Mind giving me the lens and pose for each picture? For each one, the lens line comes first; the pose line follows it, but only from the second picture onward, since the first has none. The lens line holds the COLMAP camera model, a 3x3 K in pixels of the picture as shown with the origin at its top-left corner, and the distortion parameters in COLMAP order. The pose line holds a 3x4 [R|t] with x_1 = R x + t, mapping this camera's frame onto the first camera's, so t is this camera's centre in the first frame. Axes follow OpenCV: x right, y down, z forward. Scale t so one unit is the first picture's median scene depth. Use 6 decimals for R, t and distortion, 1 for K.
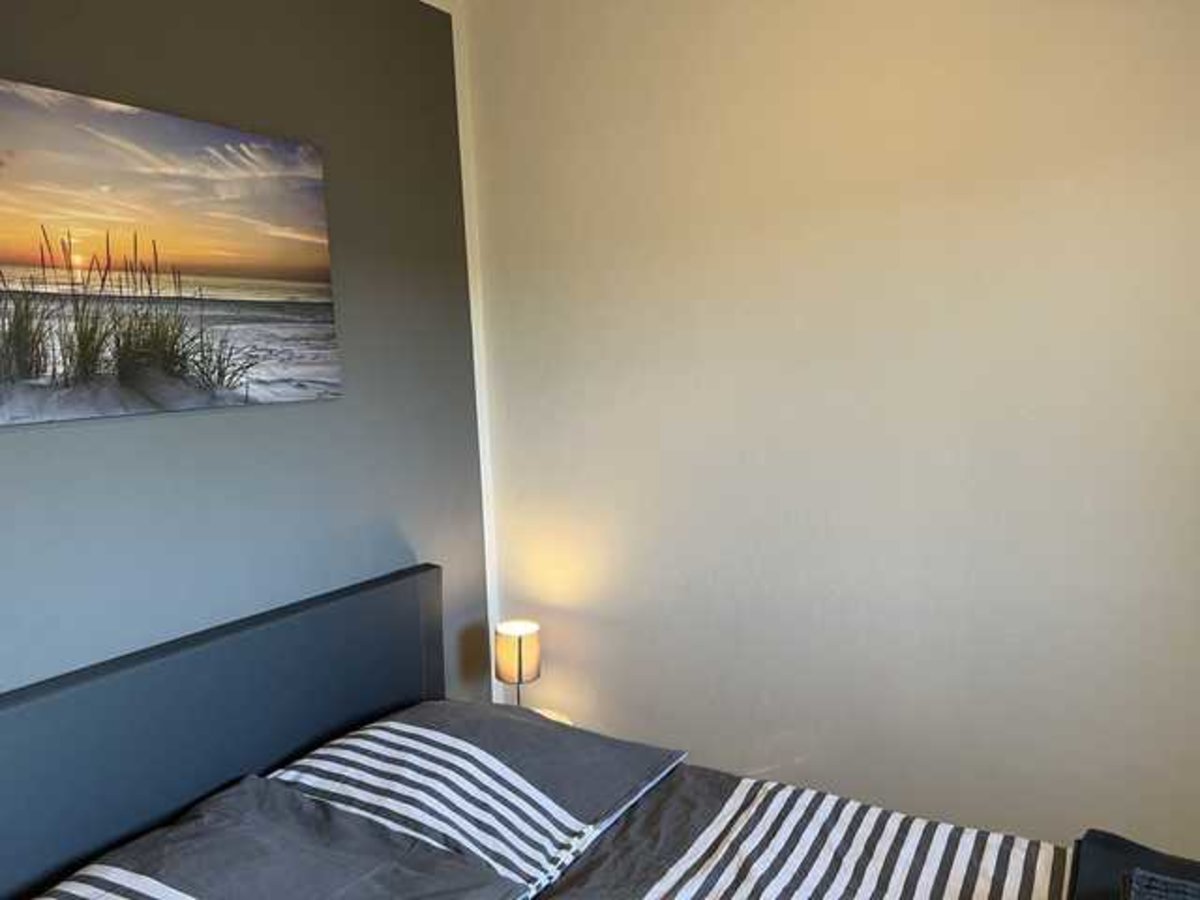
lens RADIAL K [[924.9, 0, 591.9], [0, 924.9, 454.1], [0, 0, 1]] dist [0.013731, 0.001949]
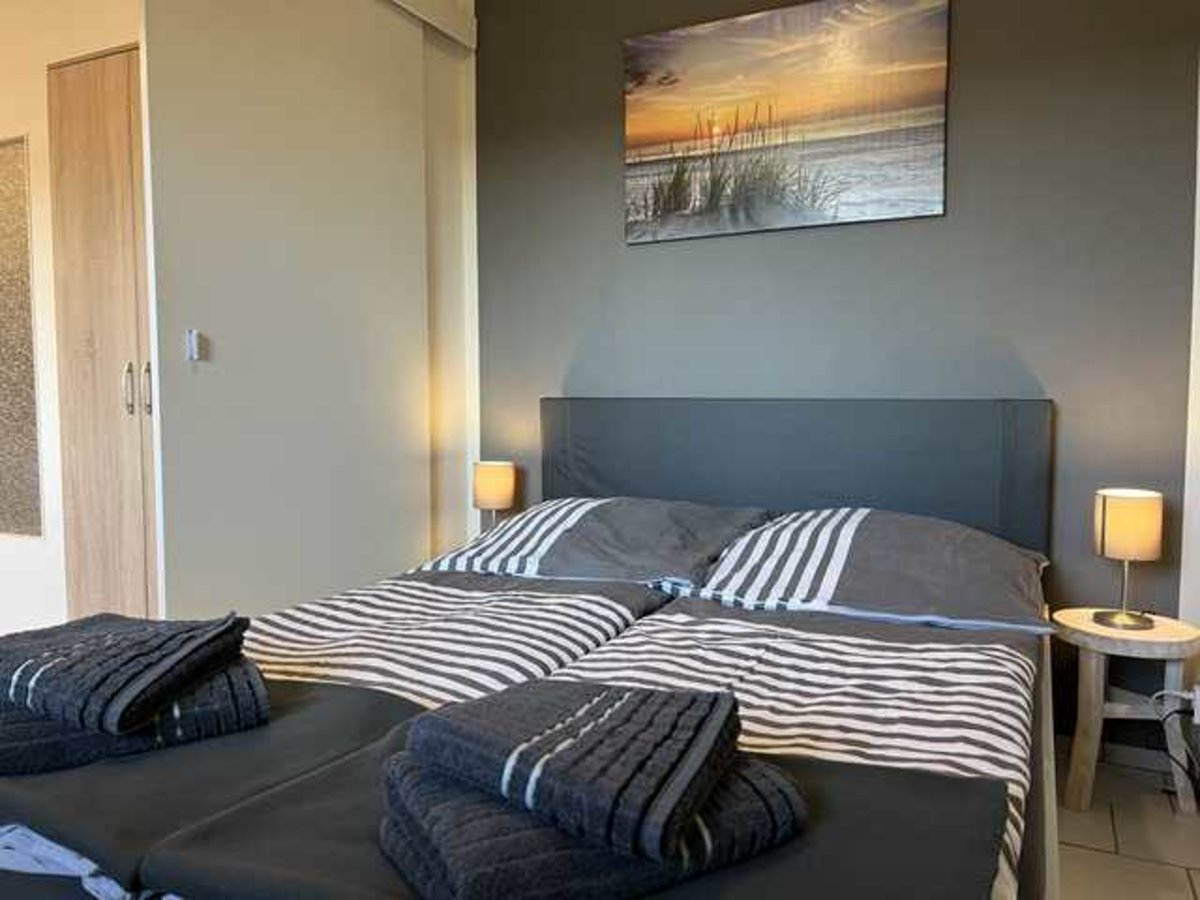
lens RADIAL K [[924.9, 0, 591.9], [0, 924.9, 454.1], [0, 0, 1]] dist [0.013731, 0.001949]
pose [[0.072630, 0.095873, -0.992740, 0.937752], [-0.114401, 0.989600, 0.087200, 0.196690], [0.990776, 0.107238, 0.082843, 0.682186]]
